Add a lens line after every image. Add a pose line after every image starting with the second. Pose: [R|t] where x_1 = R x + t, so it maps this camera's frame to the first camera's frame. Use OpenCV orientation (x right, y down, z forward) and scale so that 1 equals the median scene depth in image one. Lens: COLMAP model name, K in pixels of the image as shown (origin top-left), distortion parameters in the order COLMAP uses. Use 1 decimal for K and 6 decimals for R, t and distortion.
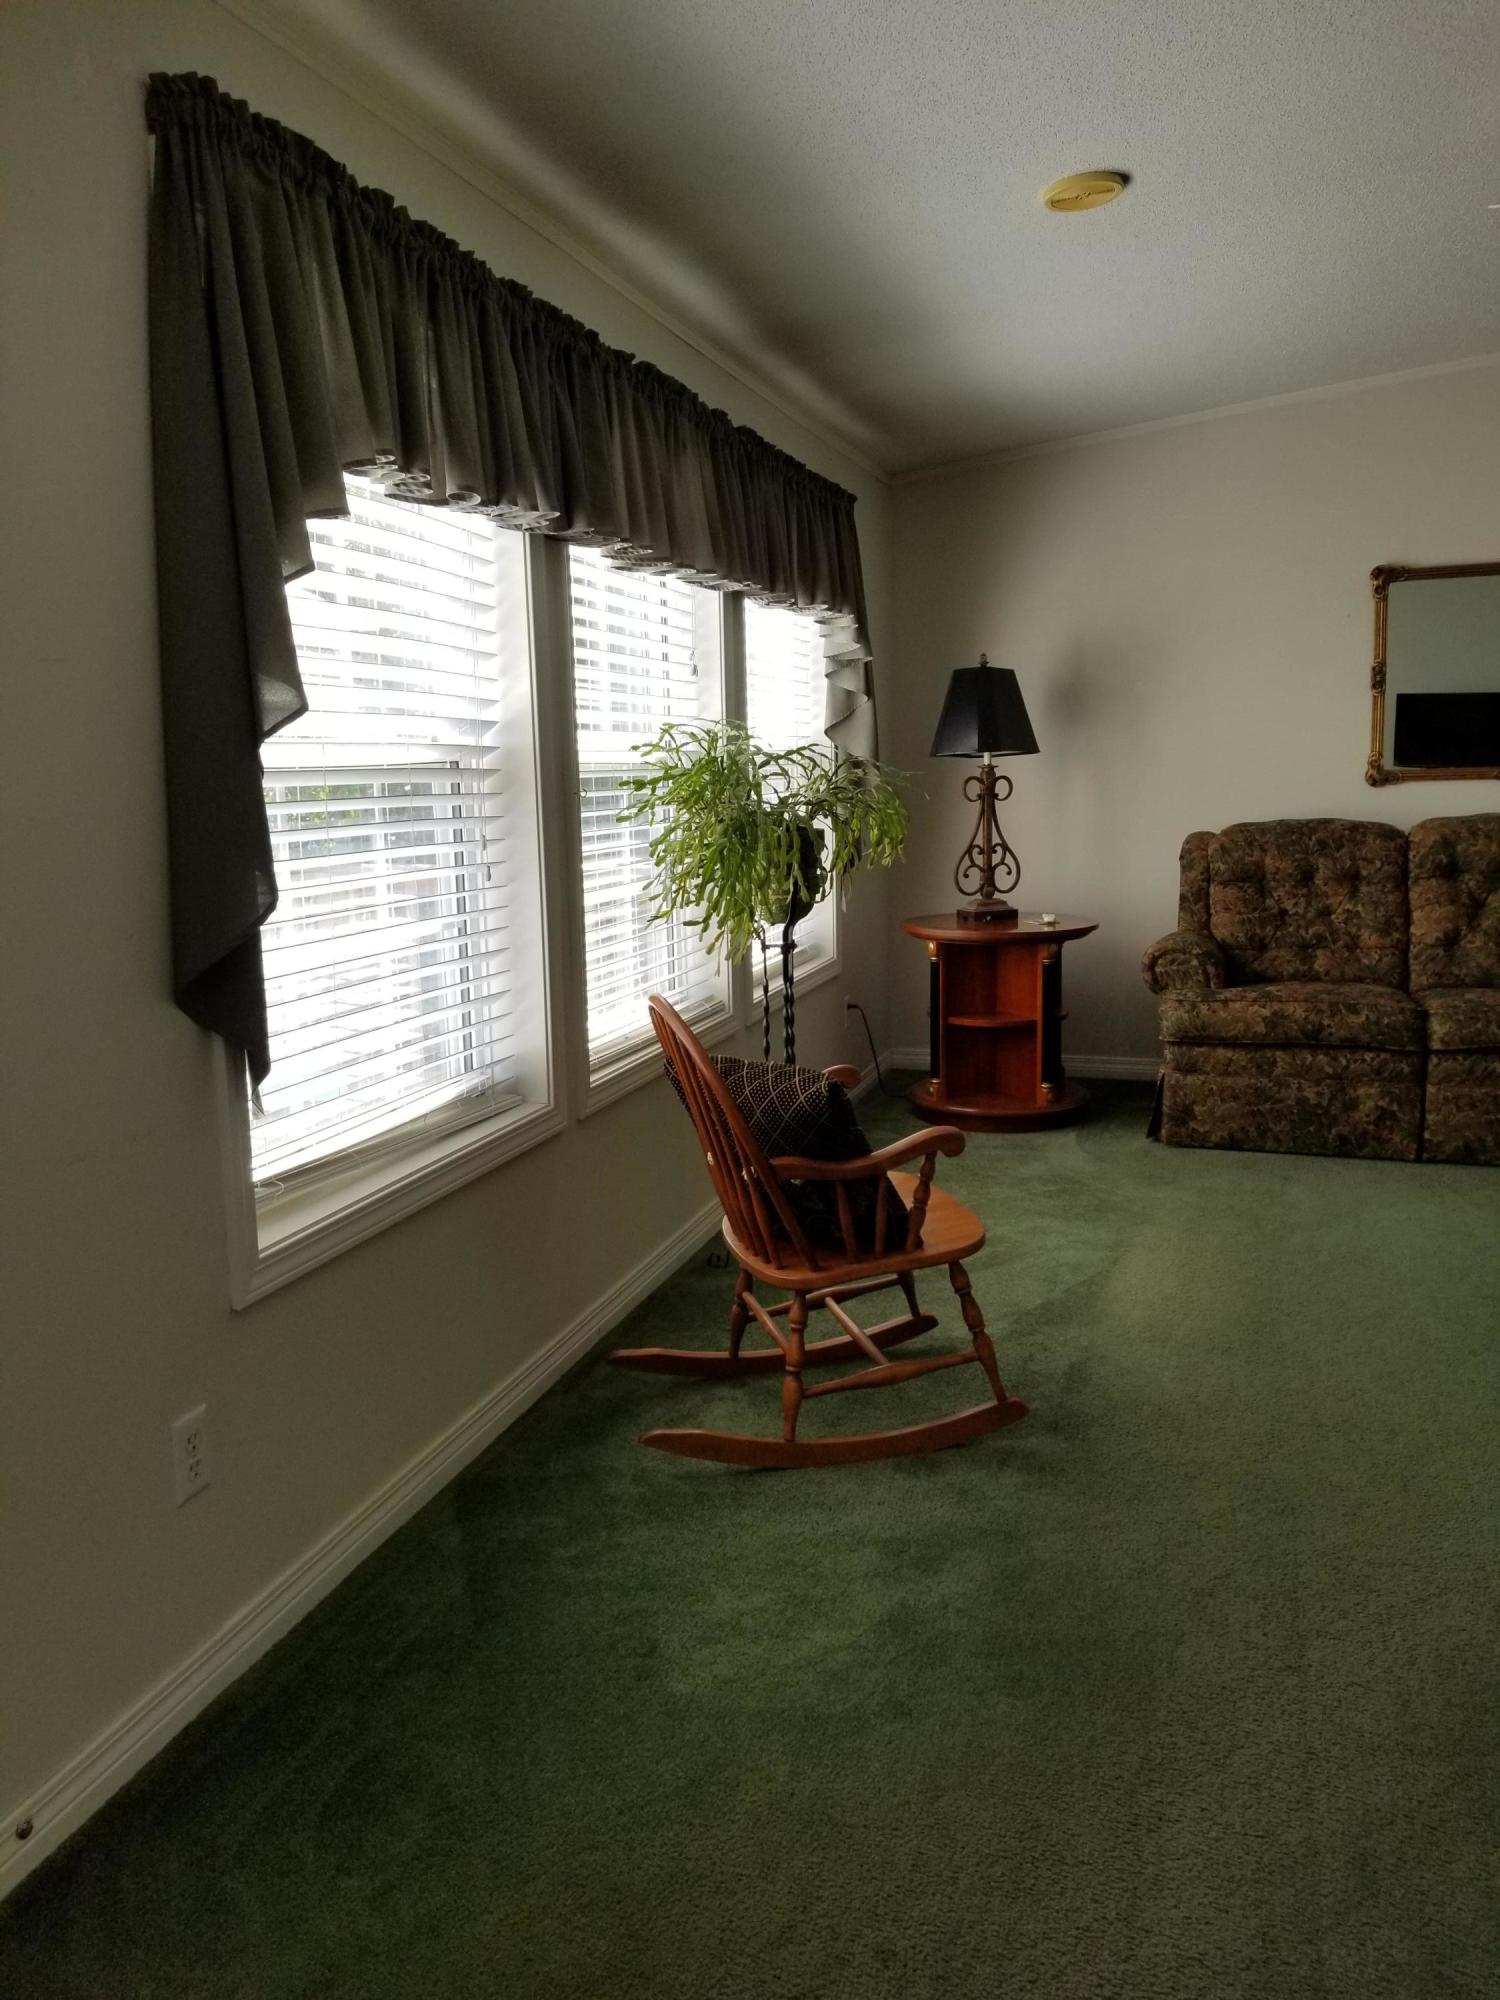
lens RADIAL K [[1570.3, 0, 748.3], [0, 1570.3, 994.6], [0, 0, 1]] dist [0.047308, -0.056251]
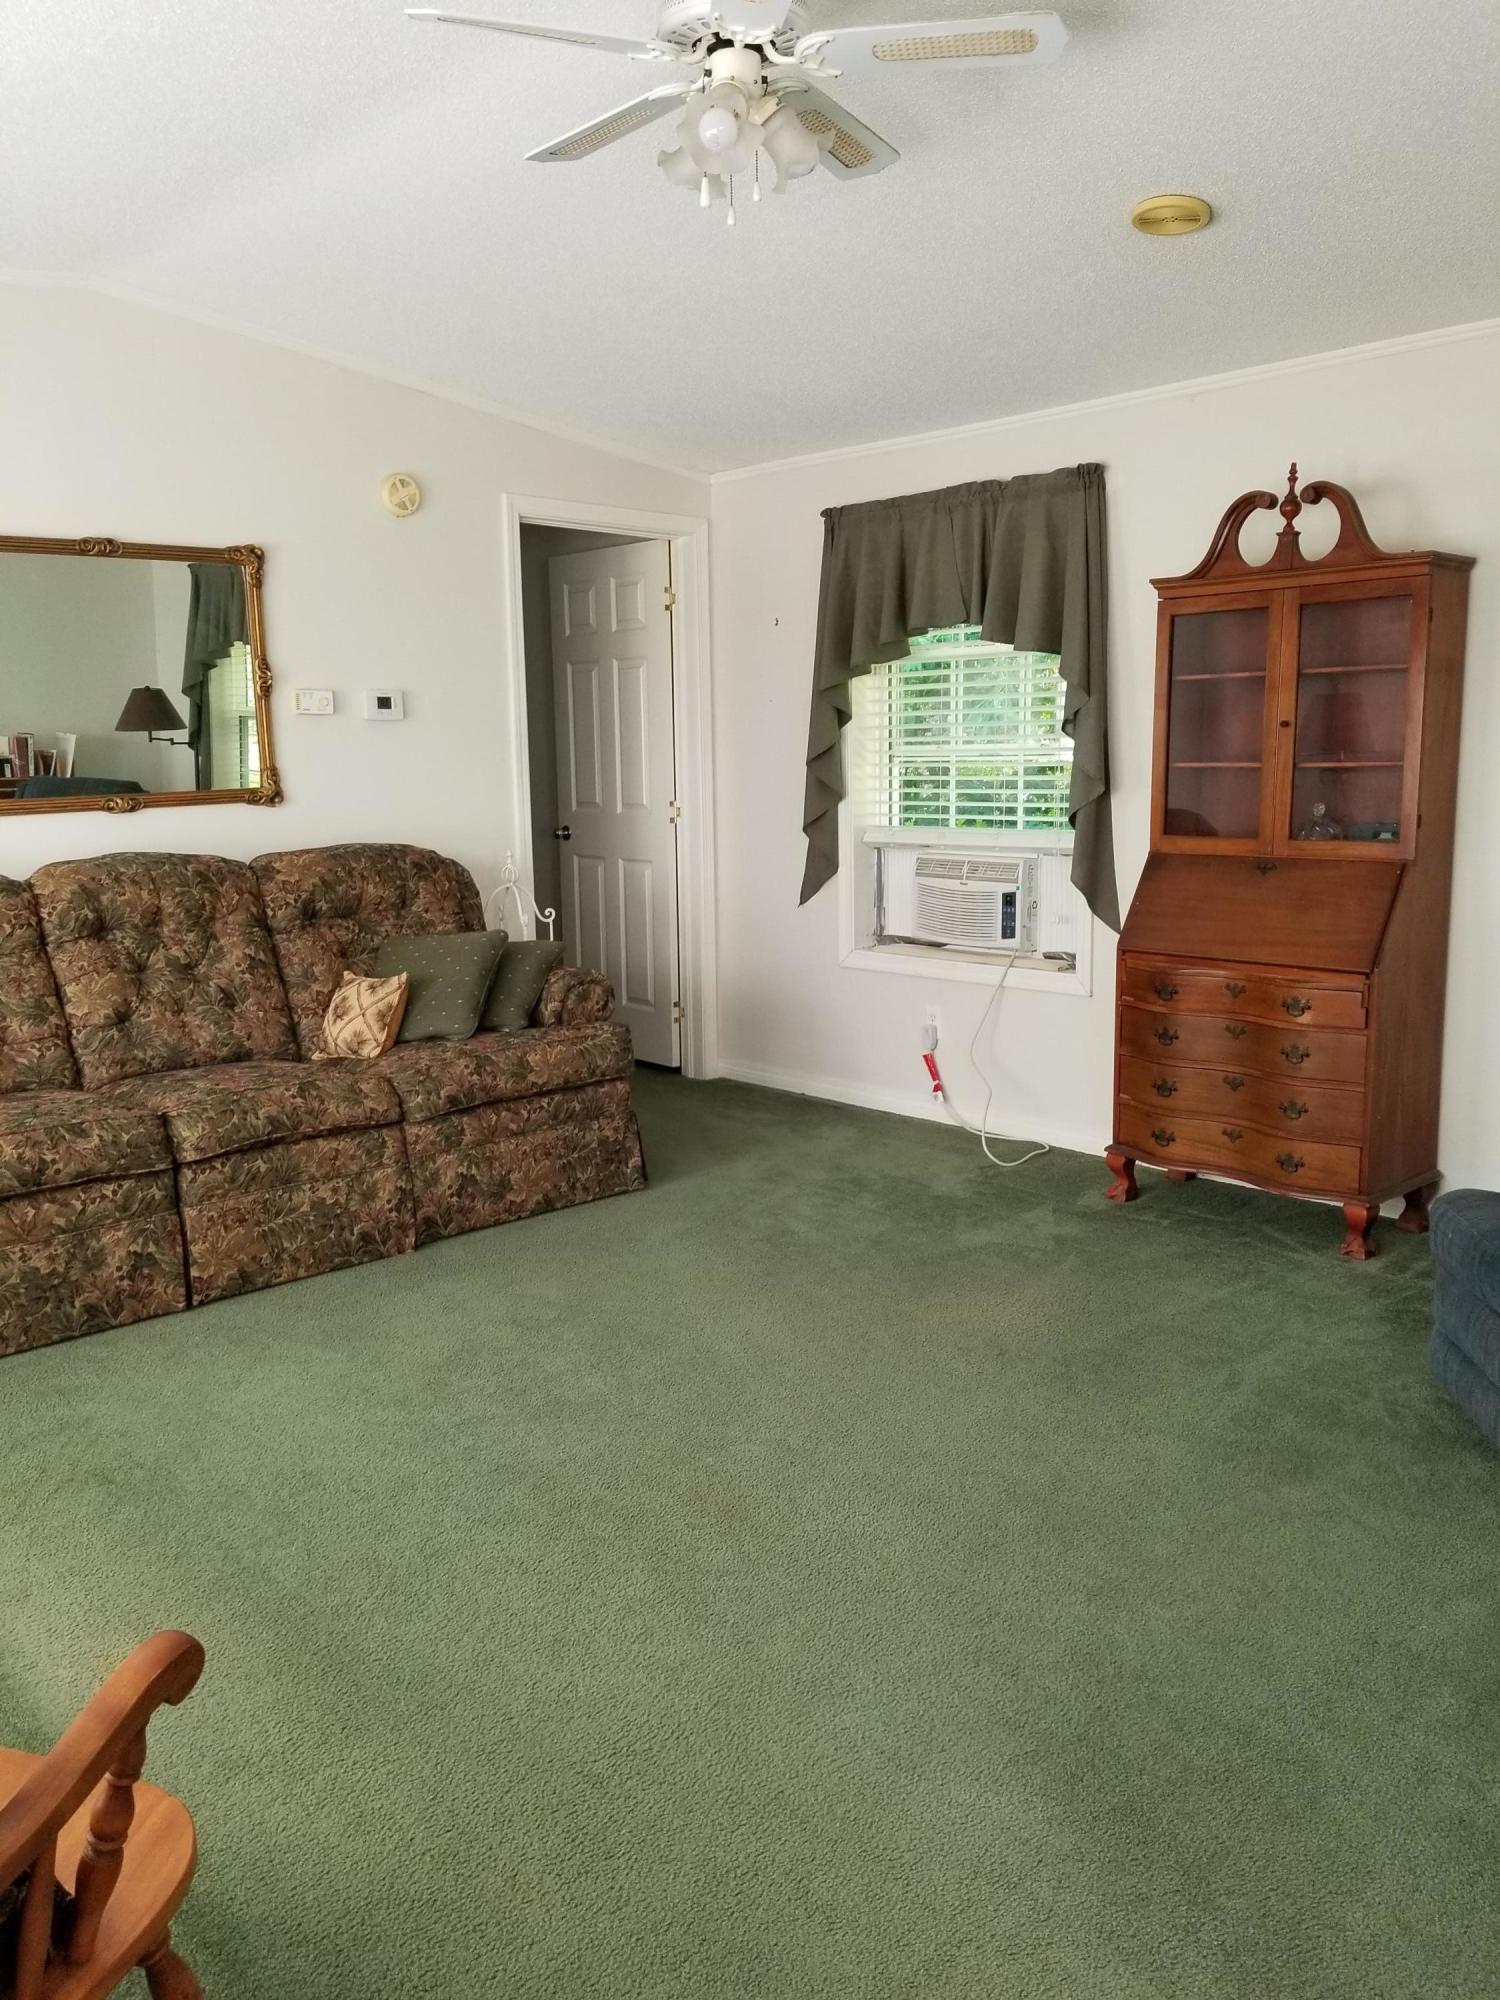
lens RADIAL K [[1570.3, 0, 748.3], [0, 1570.3, 1001.0], [0, 0, 1]] dist [0.047308, -0.056251]
pose [[0.479053, -0.133715, 0.867542, -0.089543], [0.145787, 0.986723, 0.071582, -0.056237], [-0.865595, 0.092185, 0.492186, 0.369433]]
